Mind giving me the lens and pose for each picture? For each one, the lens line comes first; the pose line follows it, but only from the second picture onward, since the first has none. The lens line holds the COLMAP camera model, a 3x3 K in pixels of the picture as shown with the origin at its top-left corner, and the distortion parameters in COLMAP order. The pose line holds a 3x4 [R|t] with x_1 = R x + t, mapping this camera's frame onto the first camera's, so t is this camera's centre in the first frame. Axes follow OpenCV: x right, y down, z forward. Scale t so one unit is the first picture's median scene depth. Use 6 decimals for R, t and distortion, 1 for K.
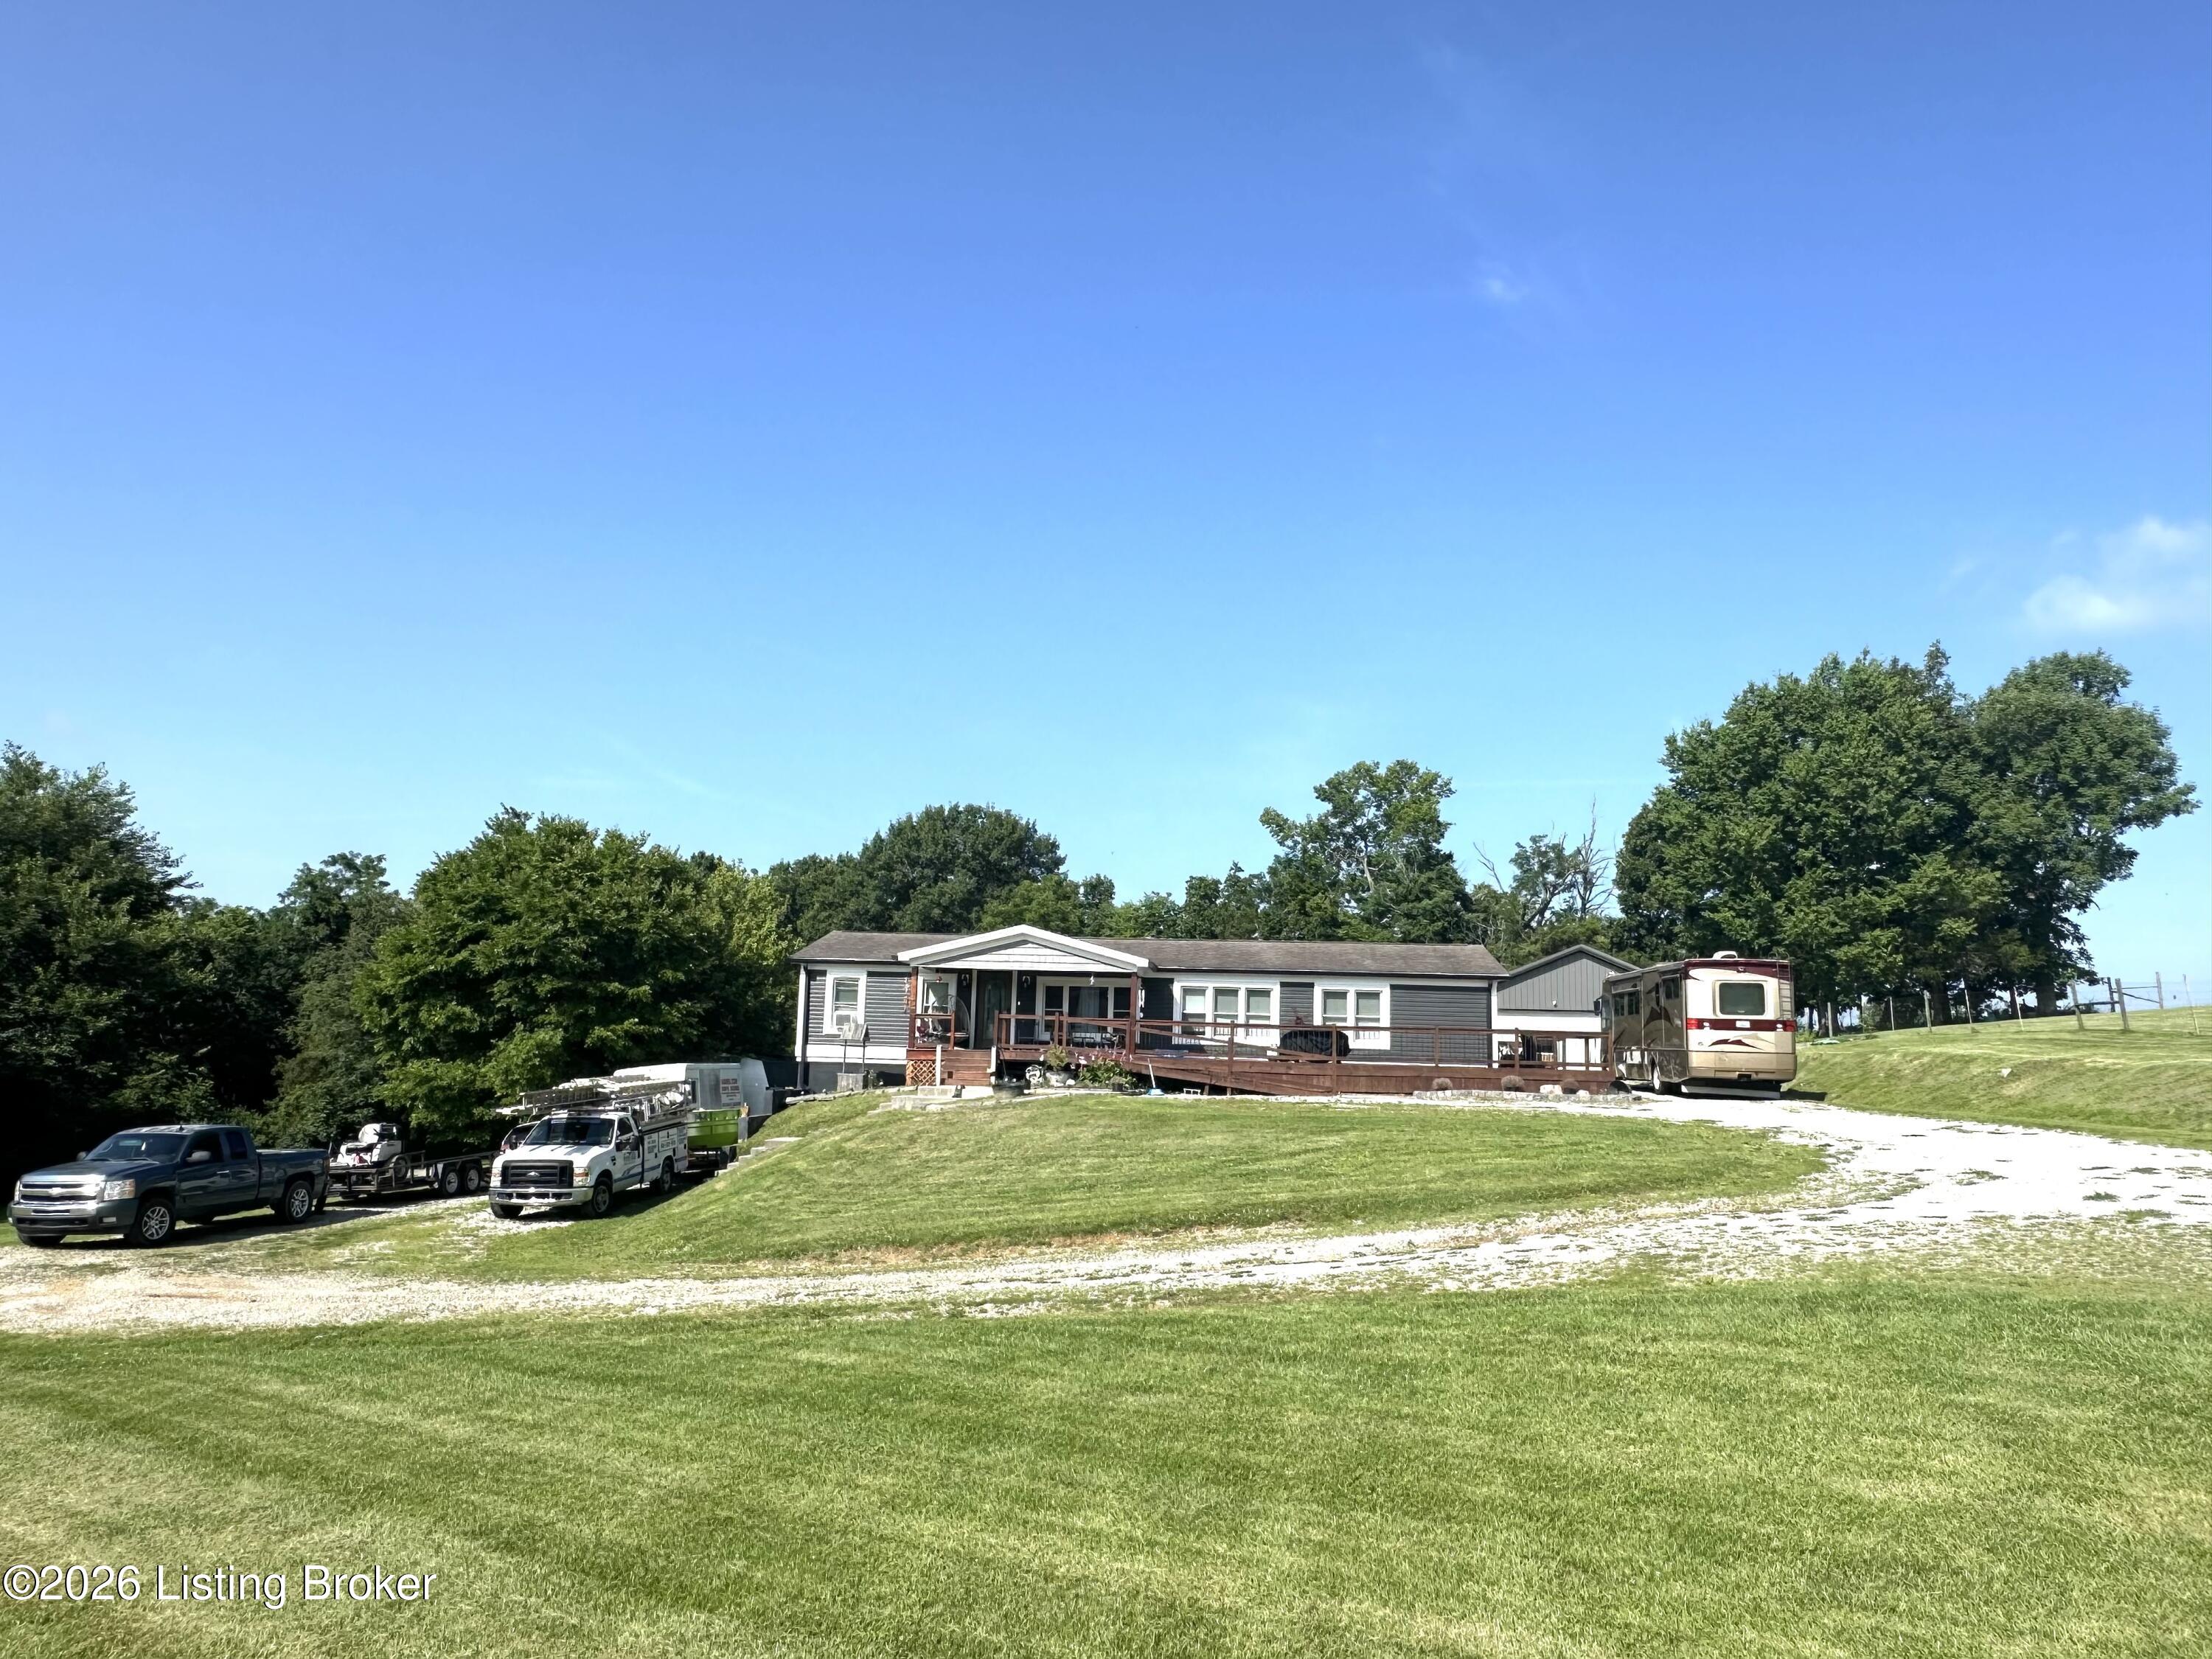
lens RADIAL K [[1475.3, 0, 1106.2], [0, 1475.3, 834.0], [0, 0, 1]] dist [-0.008042, 0.011232]
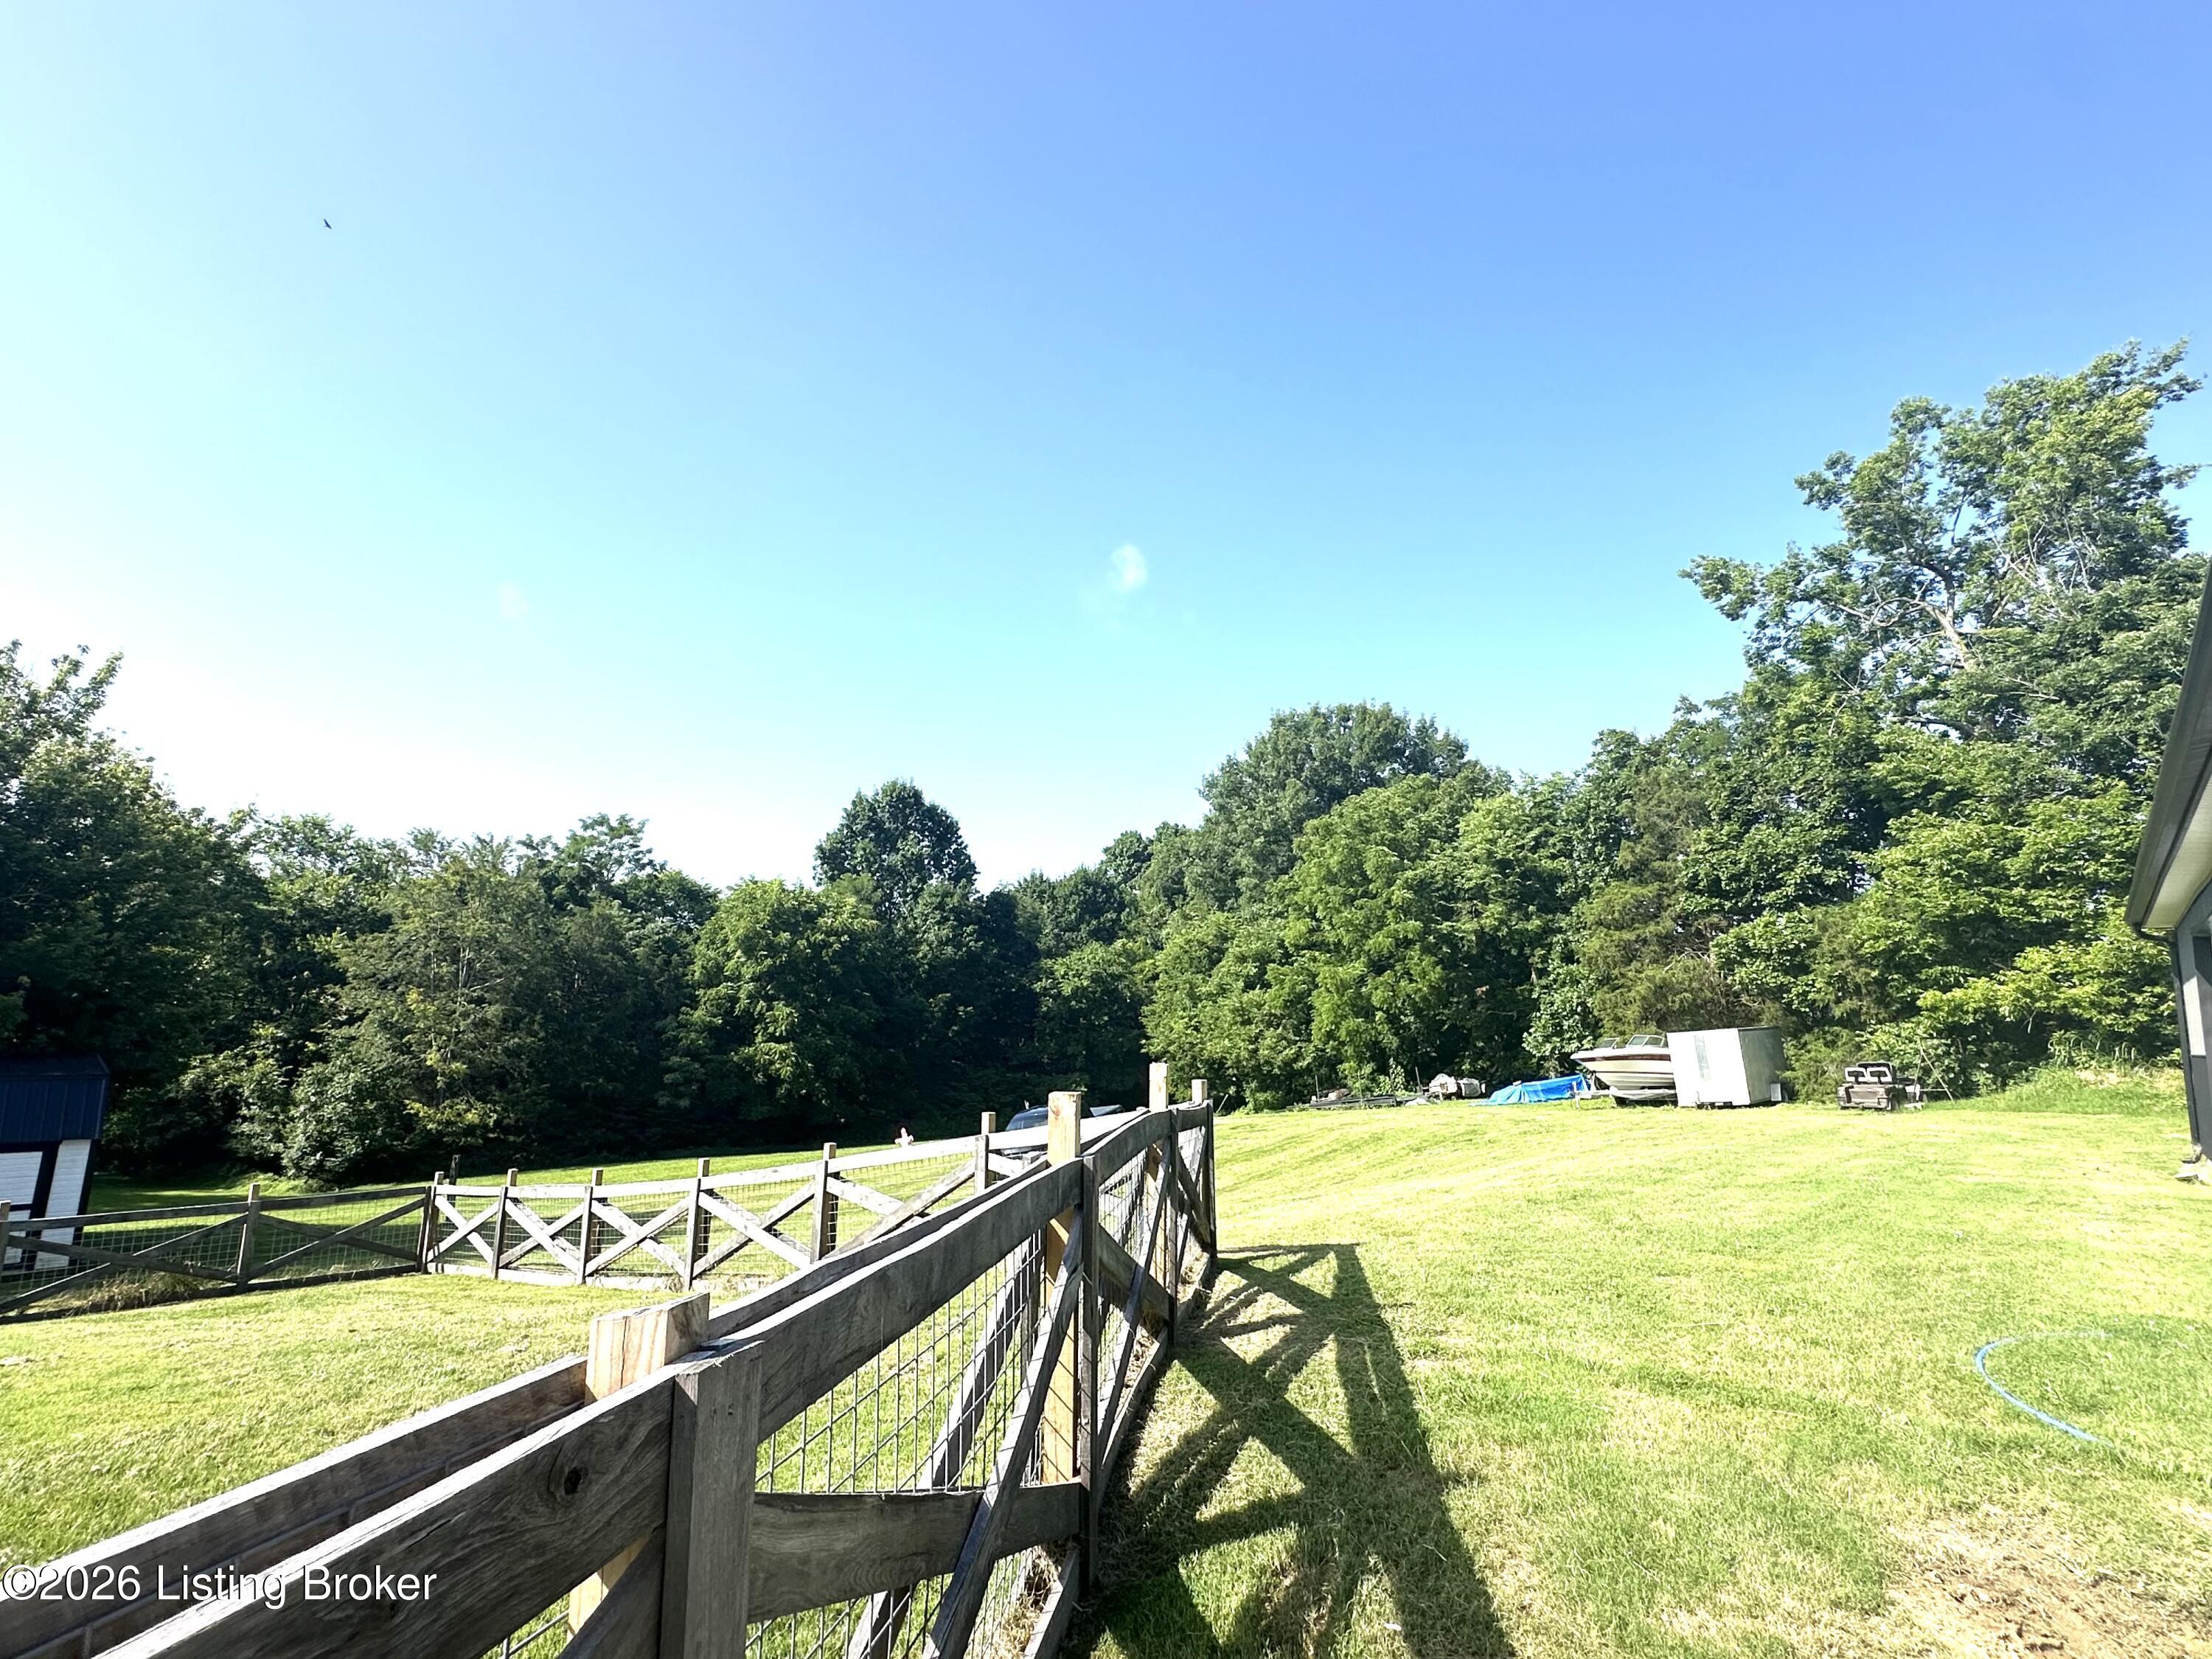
lens RADIAL K [[1110.8, 0, 1099.4], [0, 1110.8, 834.6], [0, 0, 1]] dist [-0.004571, -0.000824]
pose [[0.841050, -0.087335, -0.533861, 0.254395], [0.076260, 0.996168, -0.042823, 0.152102], [0.535555, -0.004696, 0.844487, 1.110980]]
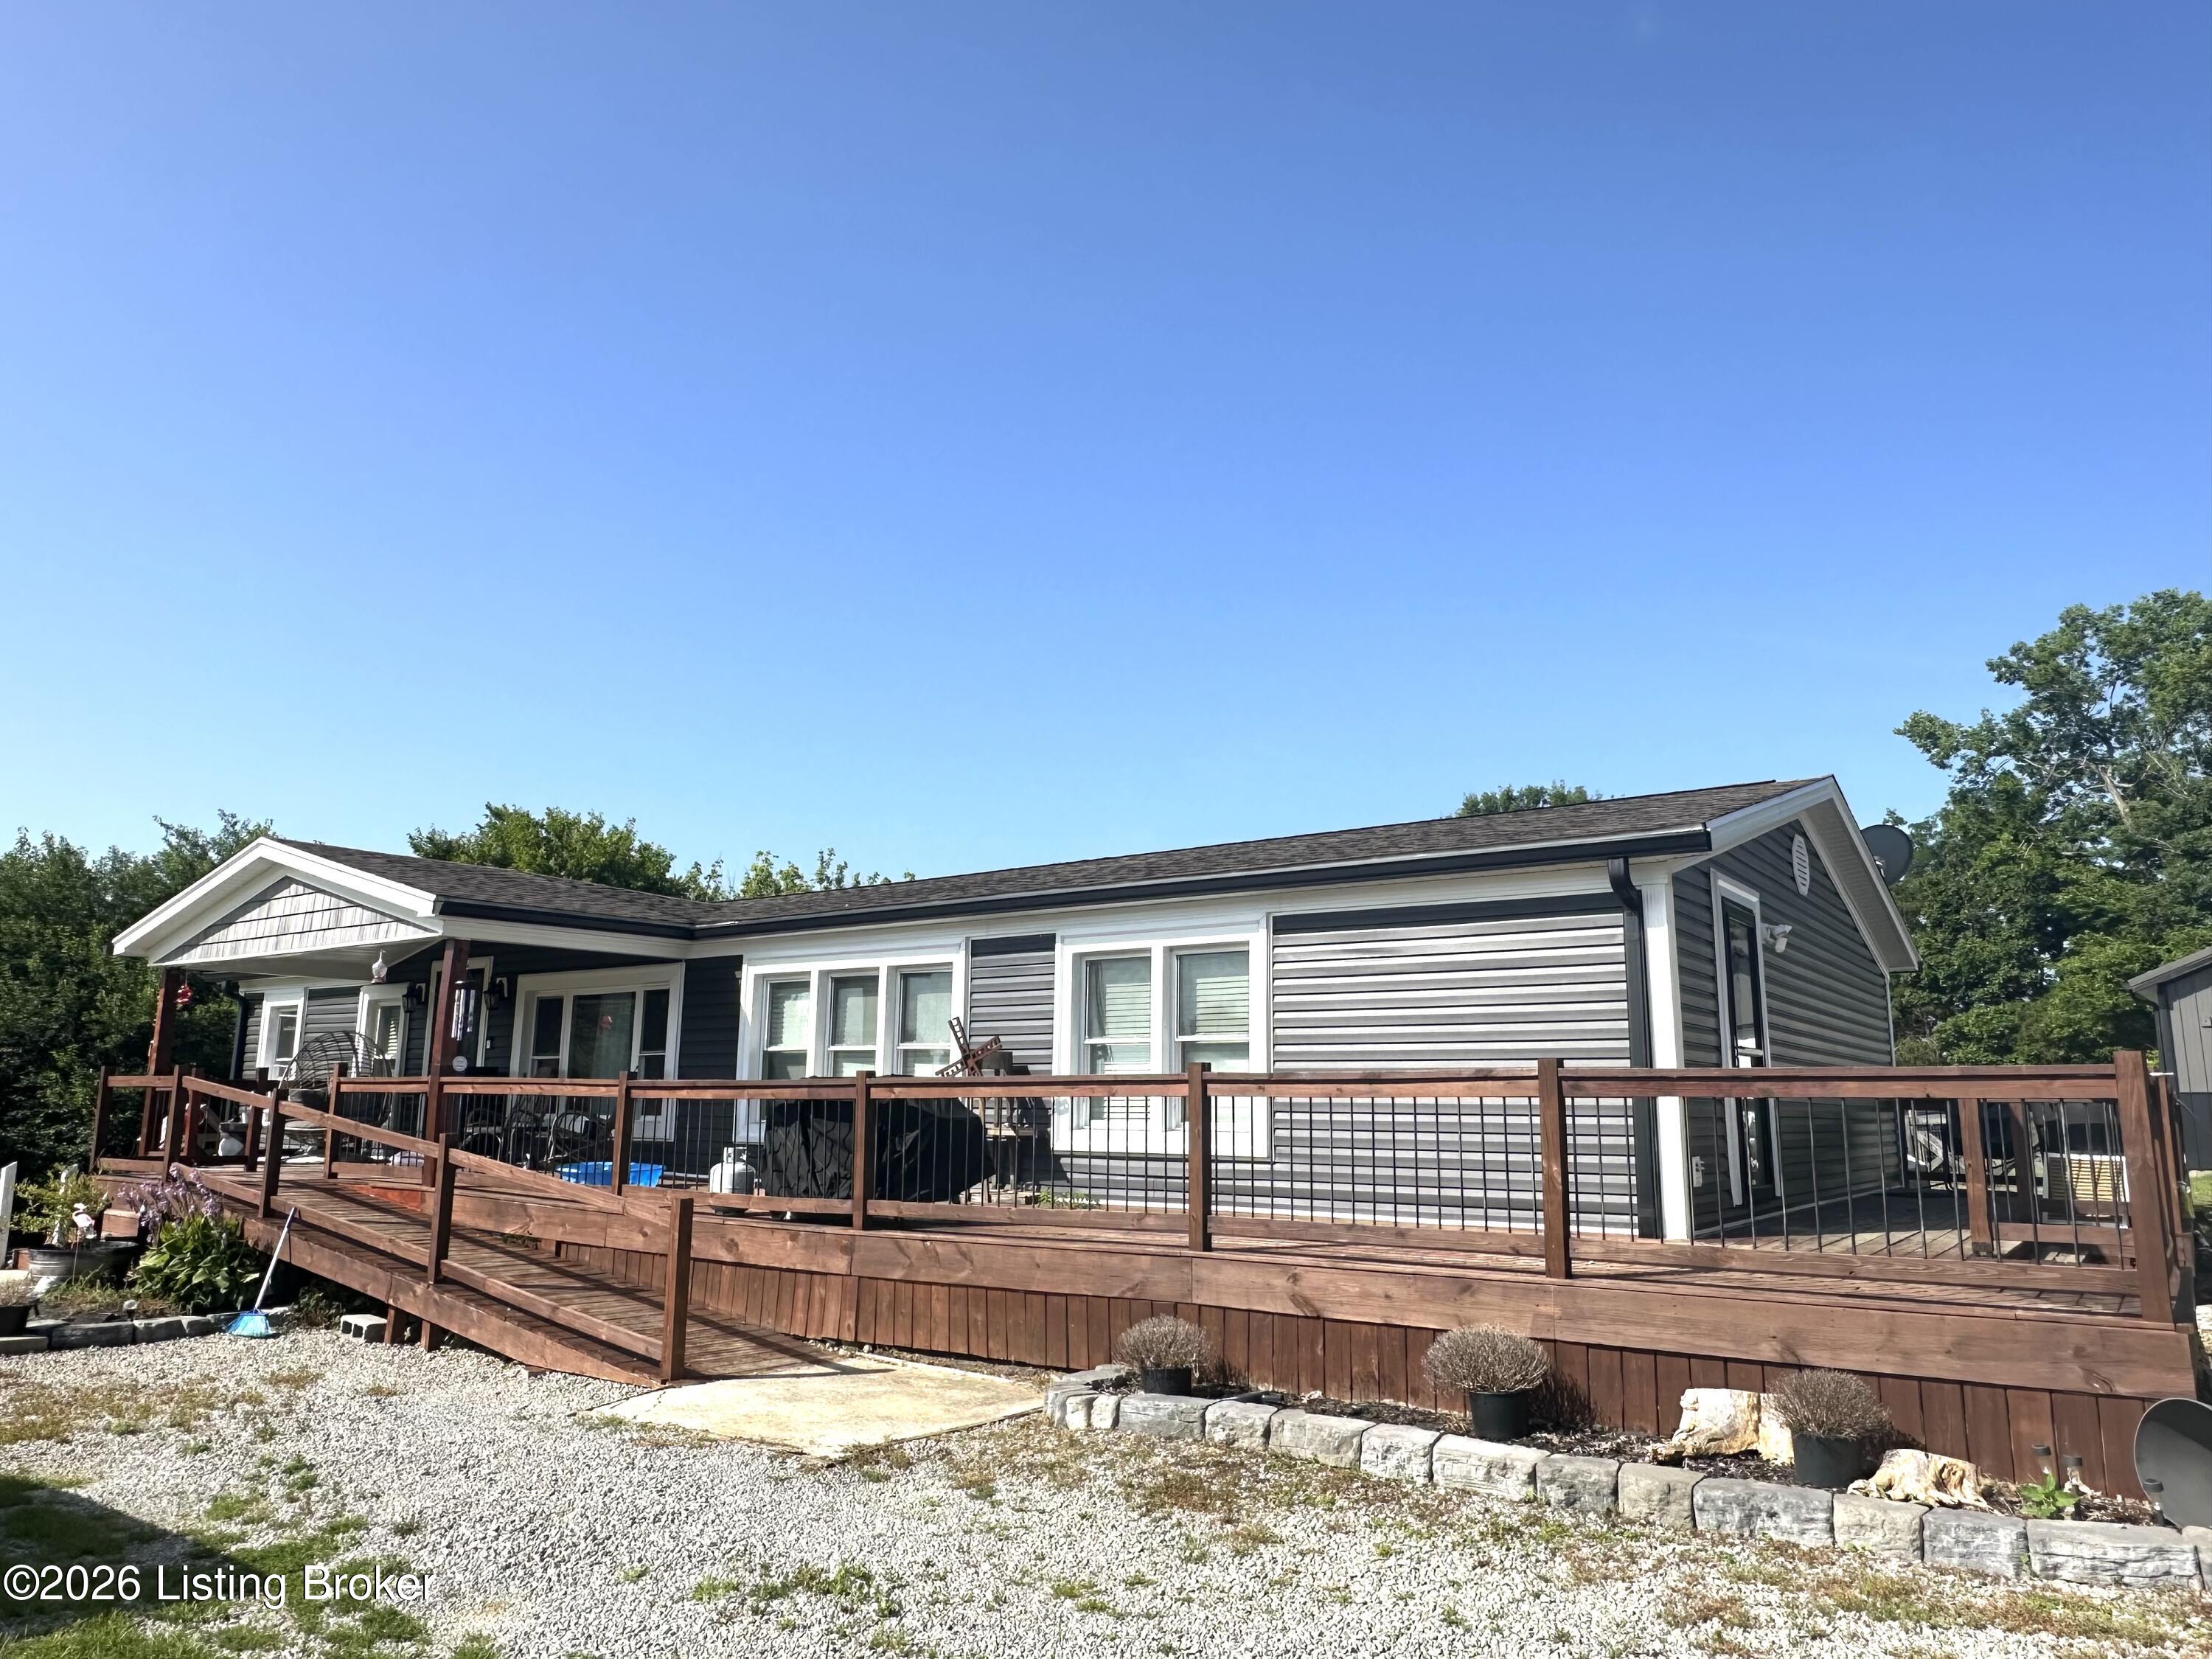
lens RADIAL K [[1475.3, 0, 1111.9], [0, 1475.3, 837.3], [0, 0, 1]] dist [-0.008042, 0.011232]
pose [[0.860715, -0.114462, -0.496052, 0.236102], [0.096570, 0.993414, -0.061666, 0.078839], [0.499844, 0.005173, 0.866100, 0.582104]]
